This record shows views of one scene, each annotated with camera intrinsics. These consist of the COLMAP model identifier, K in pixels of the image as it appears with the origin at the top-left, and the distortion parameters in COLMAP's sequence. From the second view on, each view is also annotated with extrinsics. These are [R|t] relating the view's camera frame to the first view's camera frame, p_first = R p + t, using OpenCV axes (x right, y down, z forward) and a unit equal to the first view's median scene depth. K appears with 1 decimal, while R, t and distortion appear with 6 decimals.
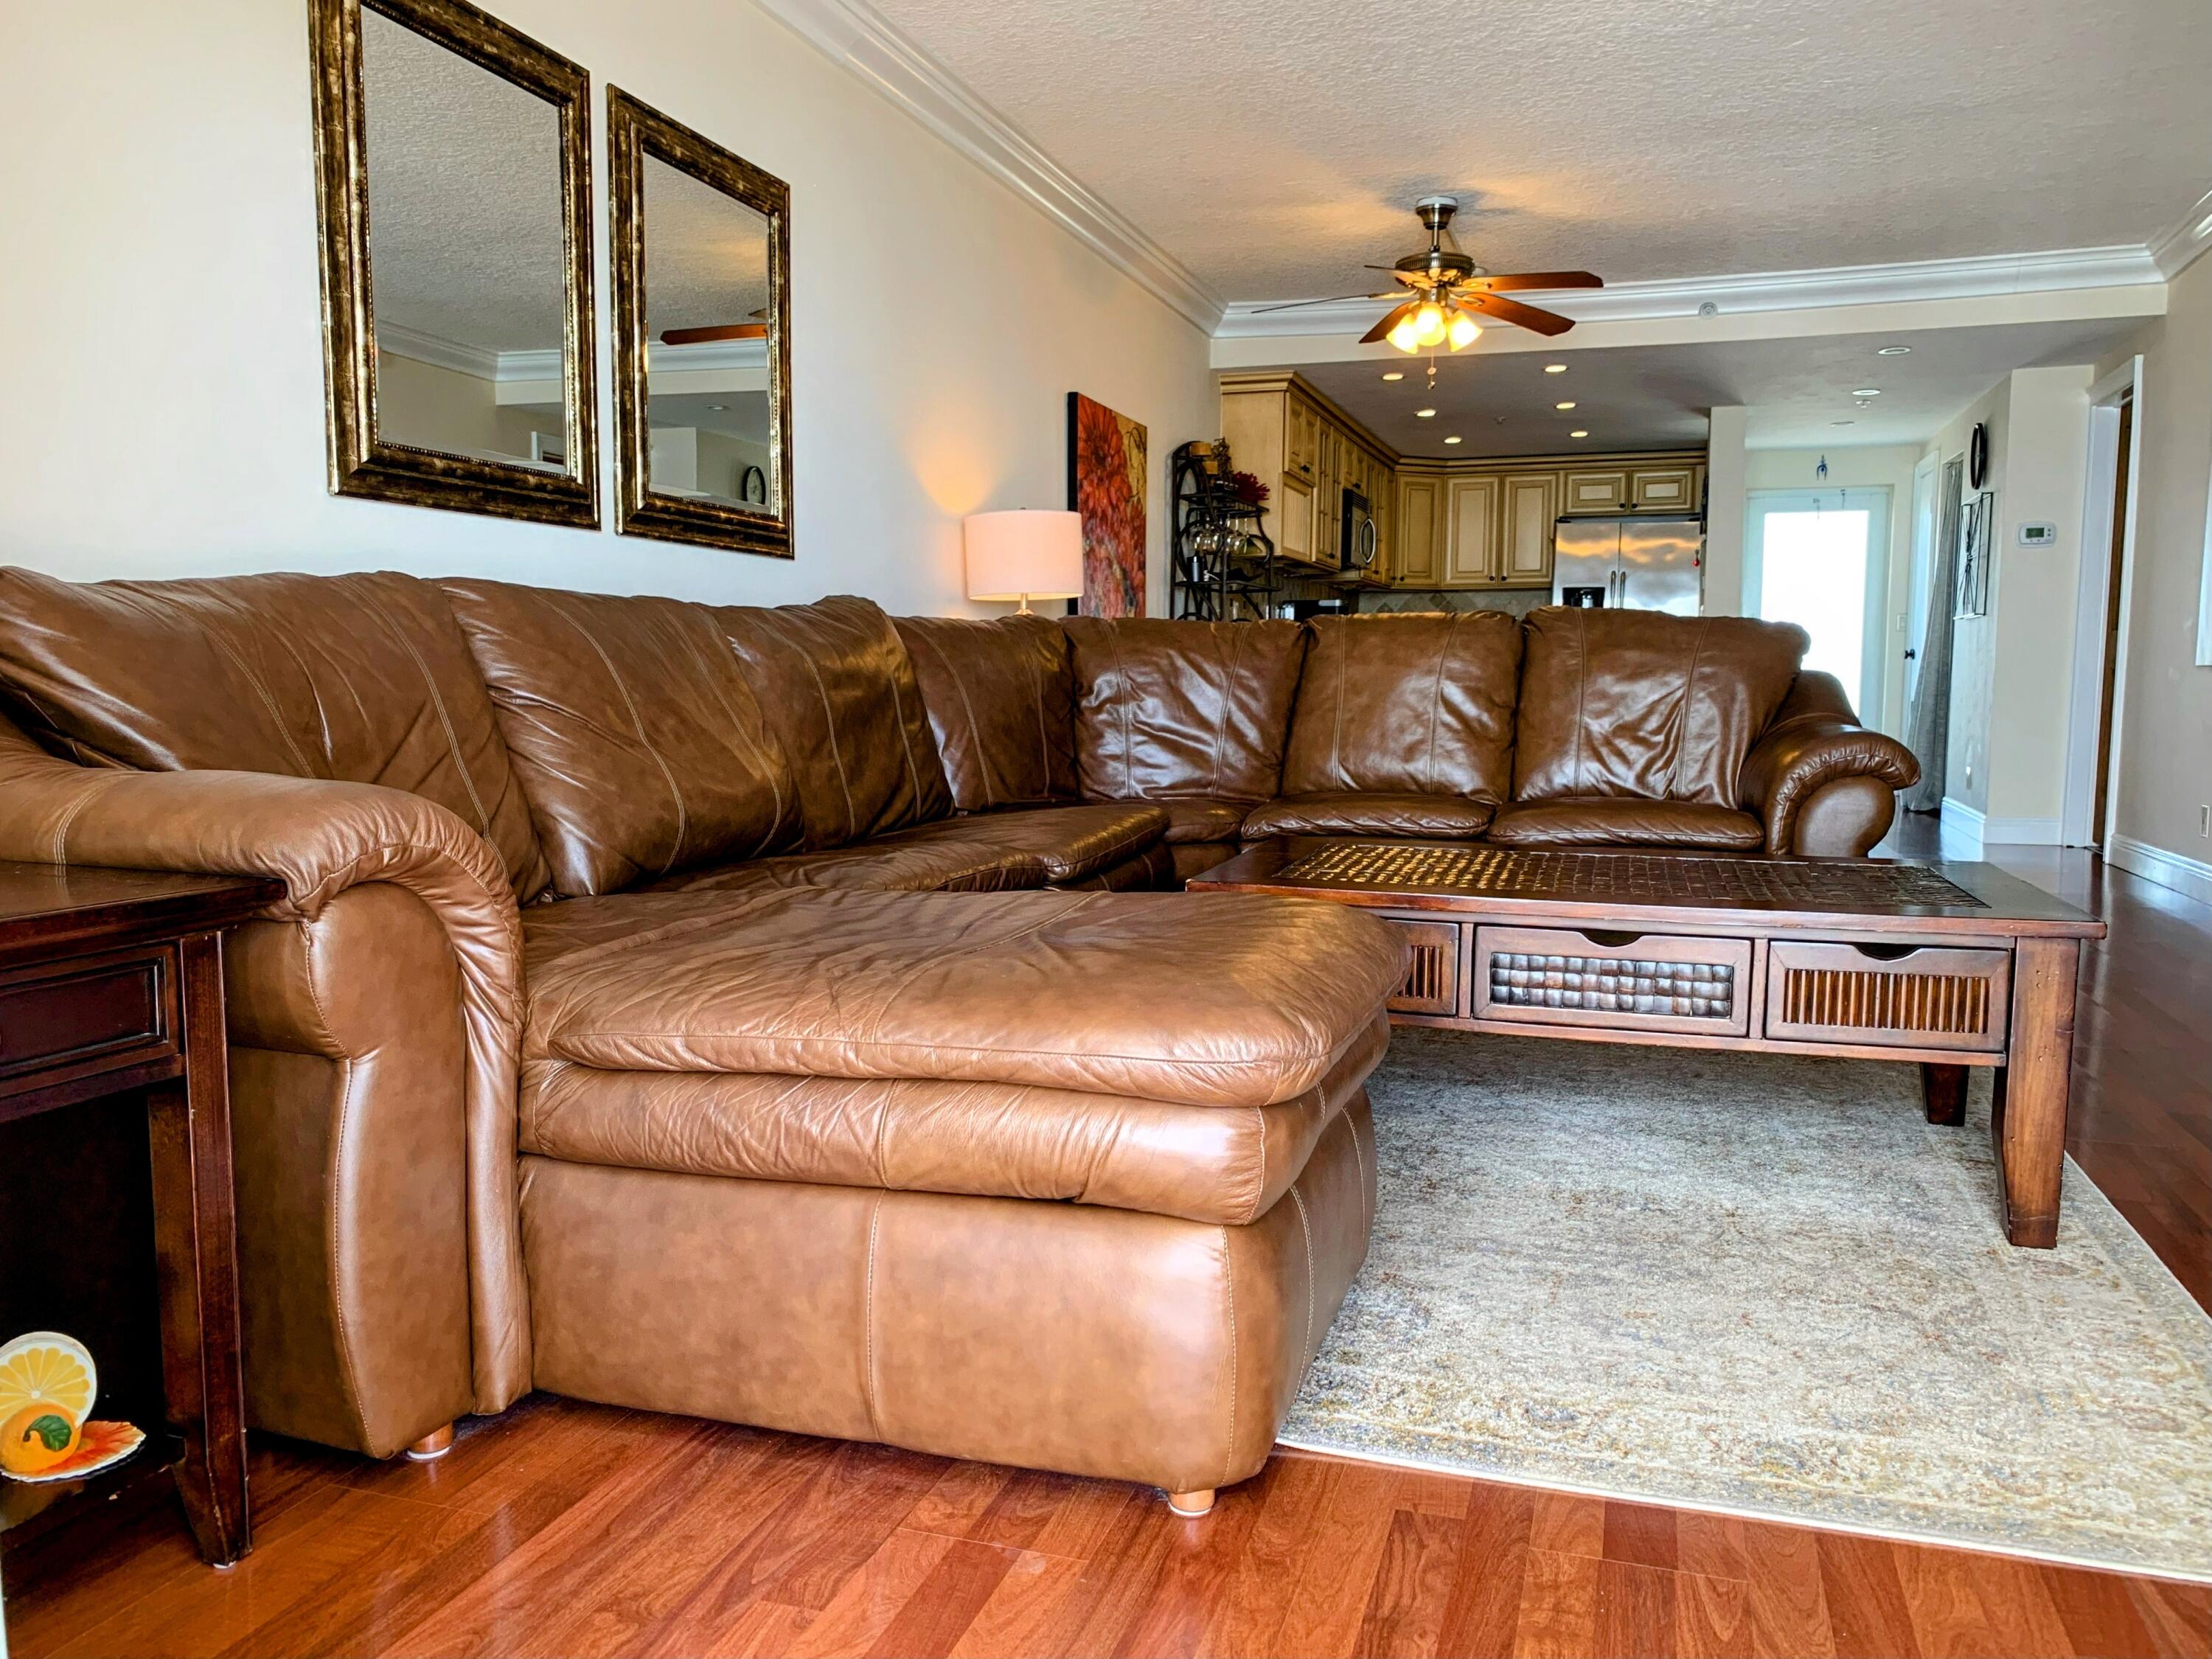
lens RADIAL K [[1634.9, 0, 1106.0], [0, 1634.9, 829.5], [0, 0, 1]] dist [0.131542, -0.234014]
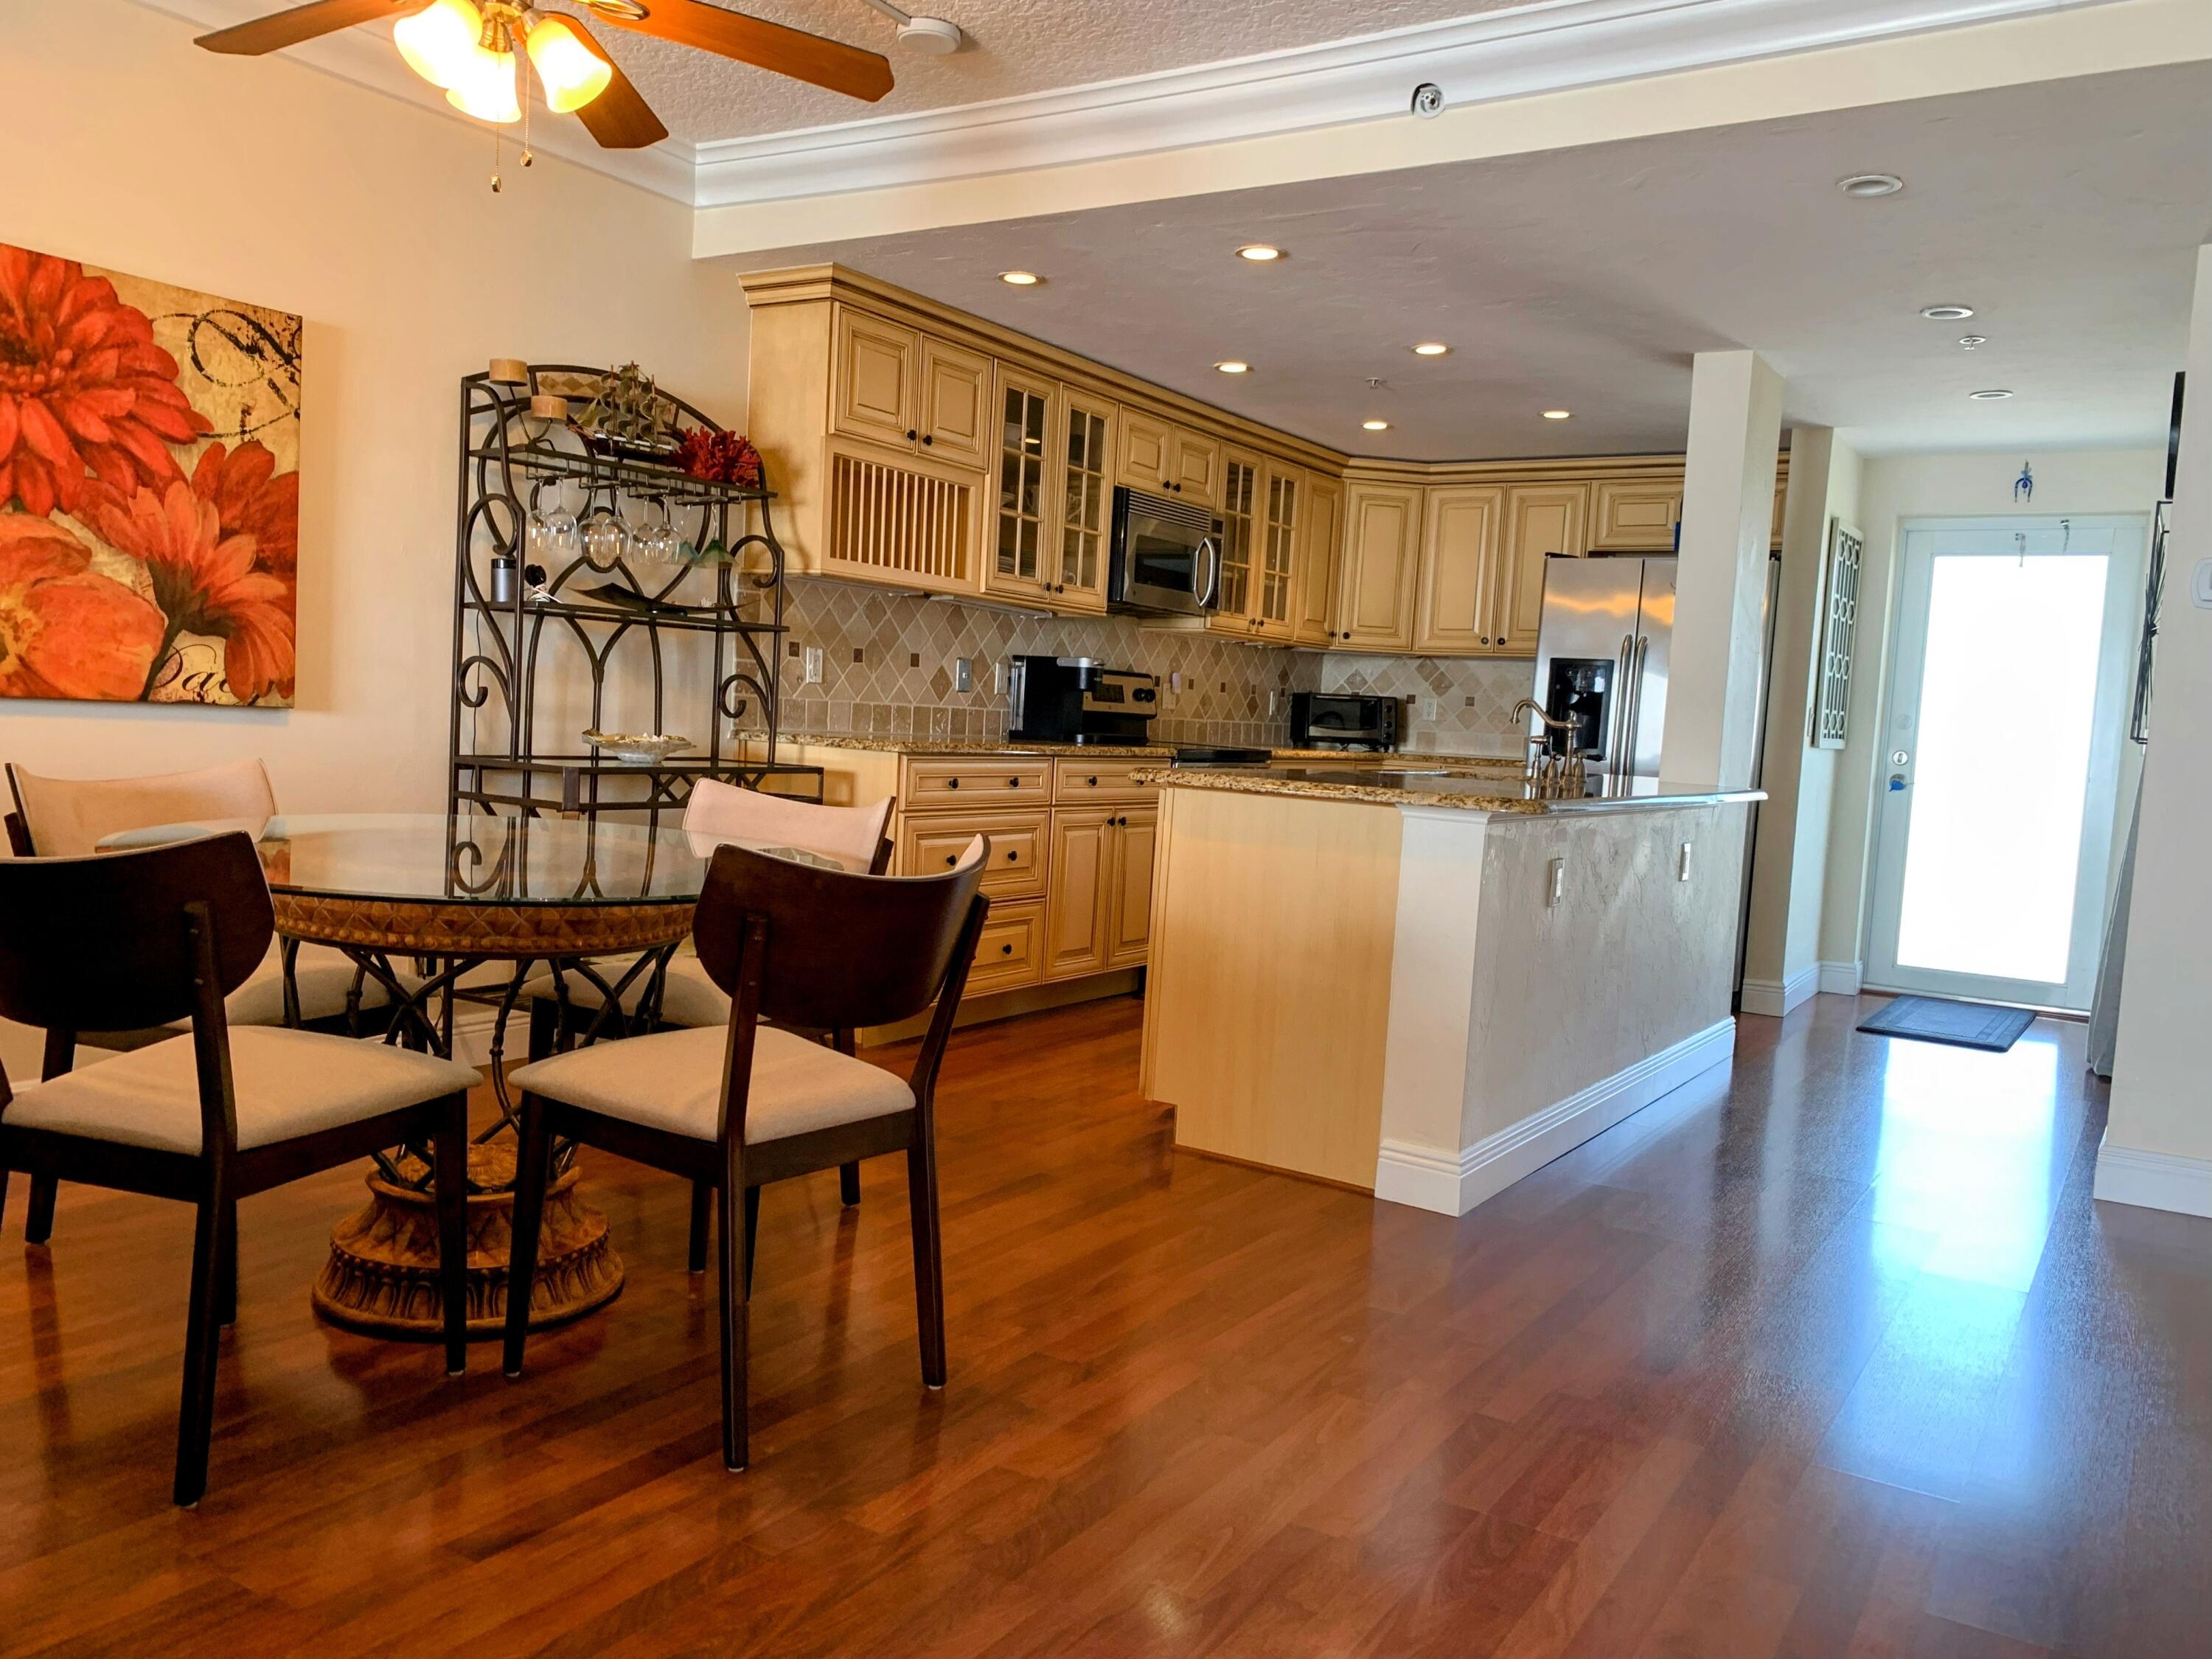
lens RADIAL K [[1634.9, 0, 1106.0], [0, 1634.9, 829.5], [0, 0, 1]] dist [0.131542, -0.234014]
pose [[0.965139, 0.070118, -0.252171, 0.268326], [-0.078559, 0.996631, -0.023551, -0.050251], [0.249670, 0.042541, 0.967396, 0.331695]]
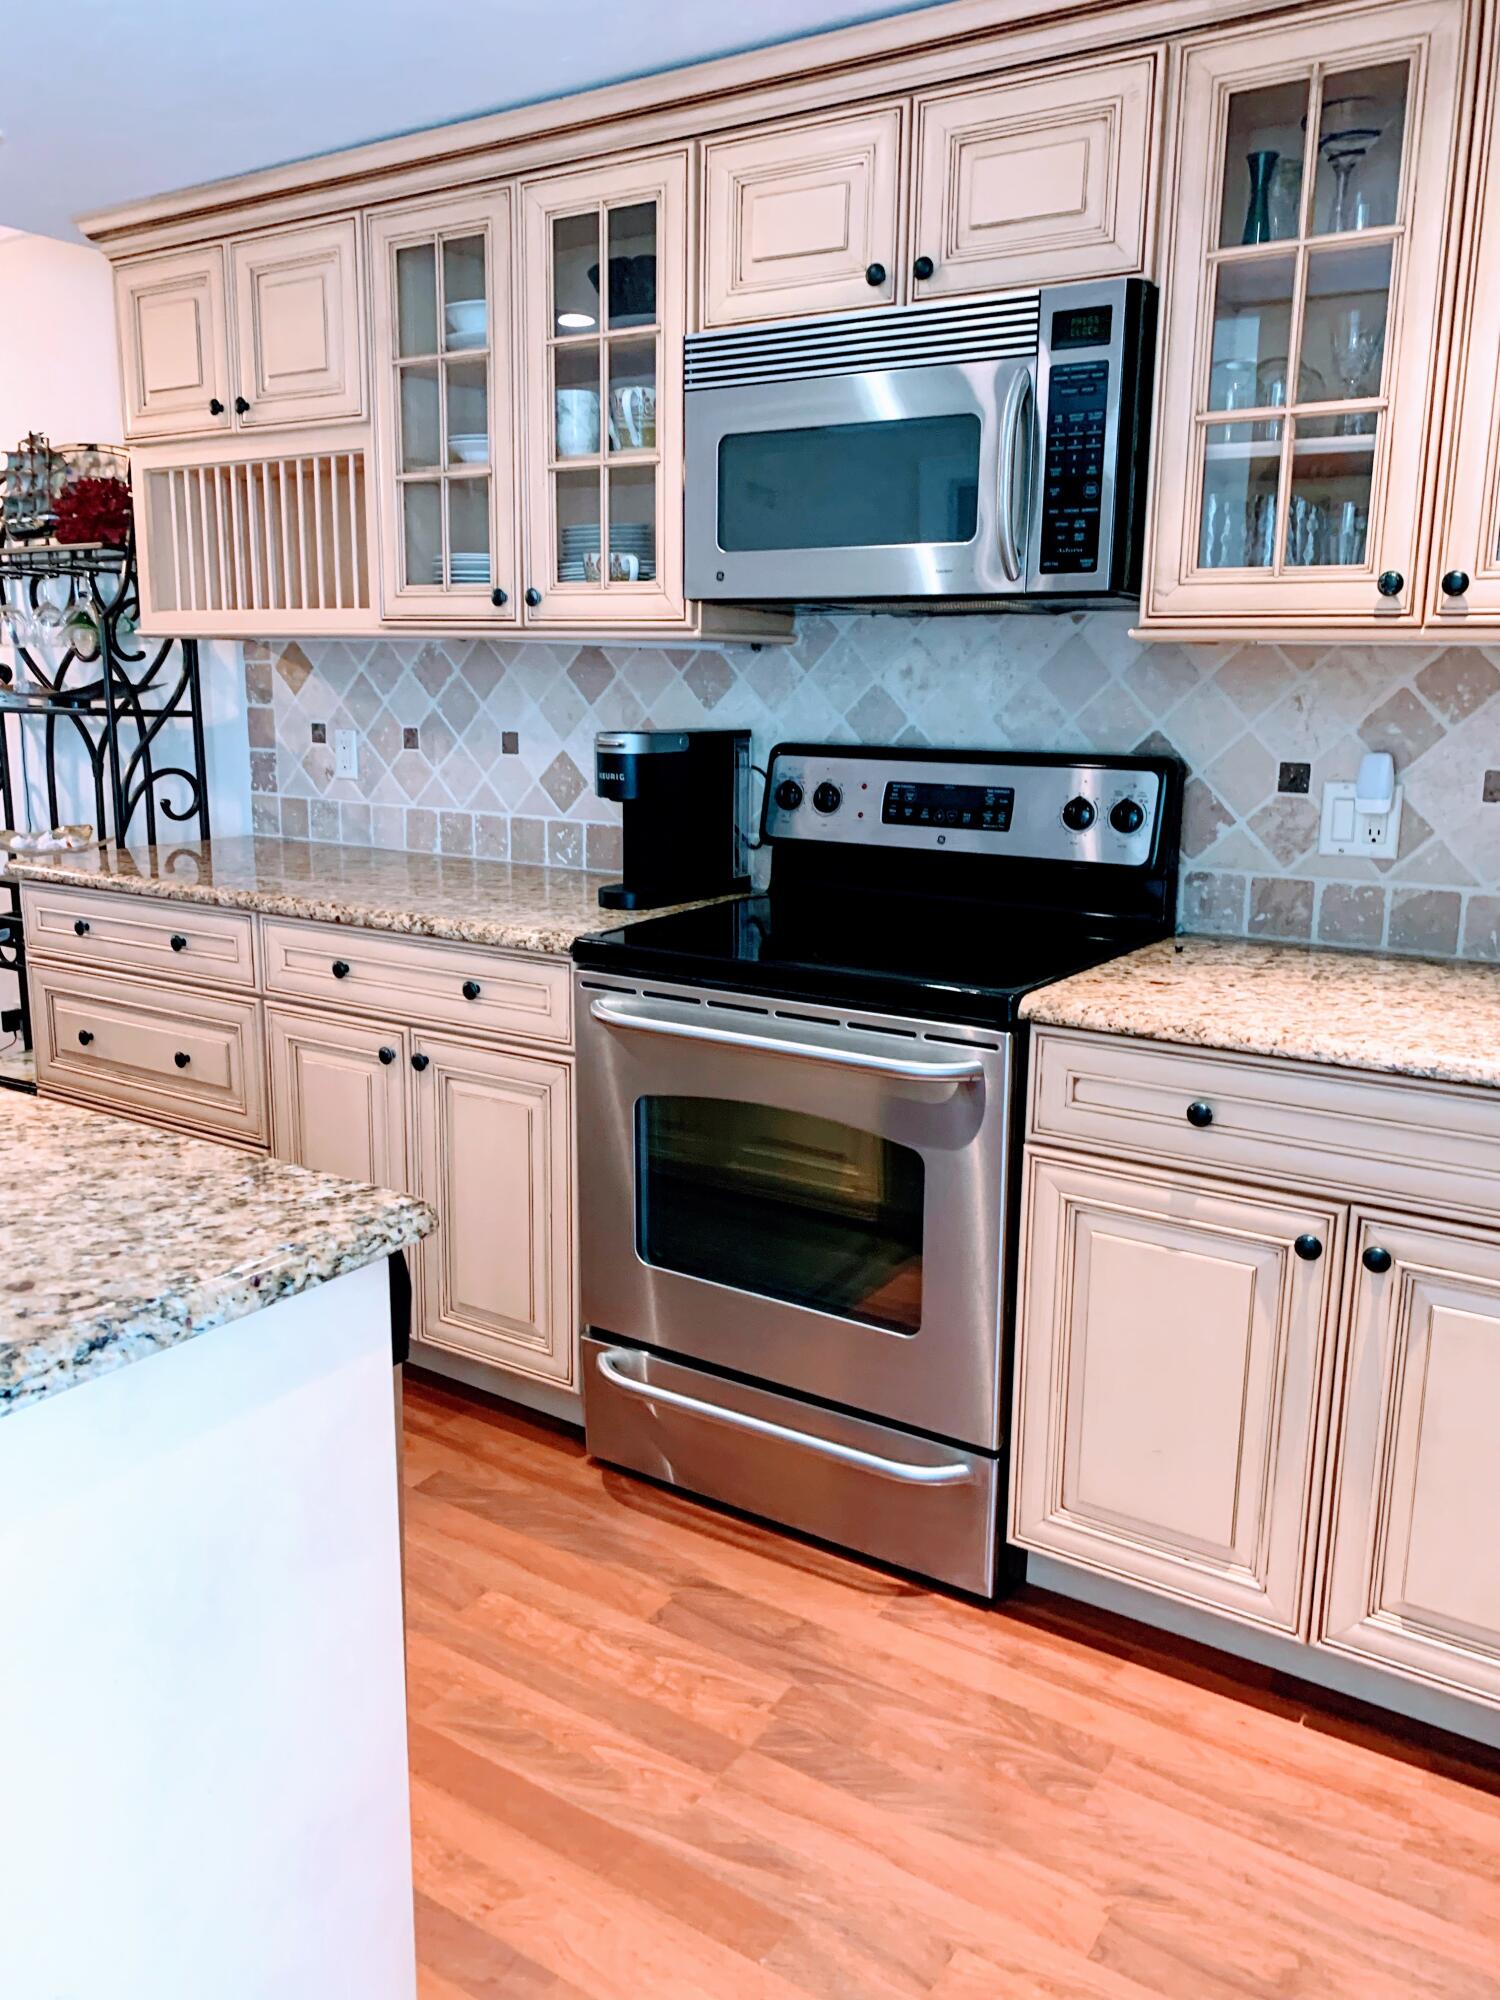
lens RADIAL K [[1520.8, 0, 750.0], [0, 1520.8, 1000.0], [0, 0, 1]] dist [0.001909, -0.004222]
pose [[-0.252553, 0.196061, -0.947511, 0.355291], [-0.111985, 0.966752, 0.229892, -0.135731], [0.961081, 0.164167, -0.222201, 0.931985]]
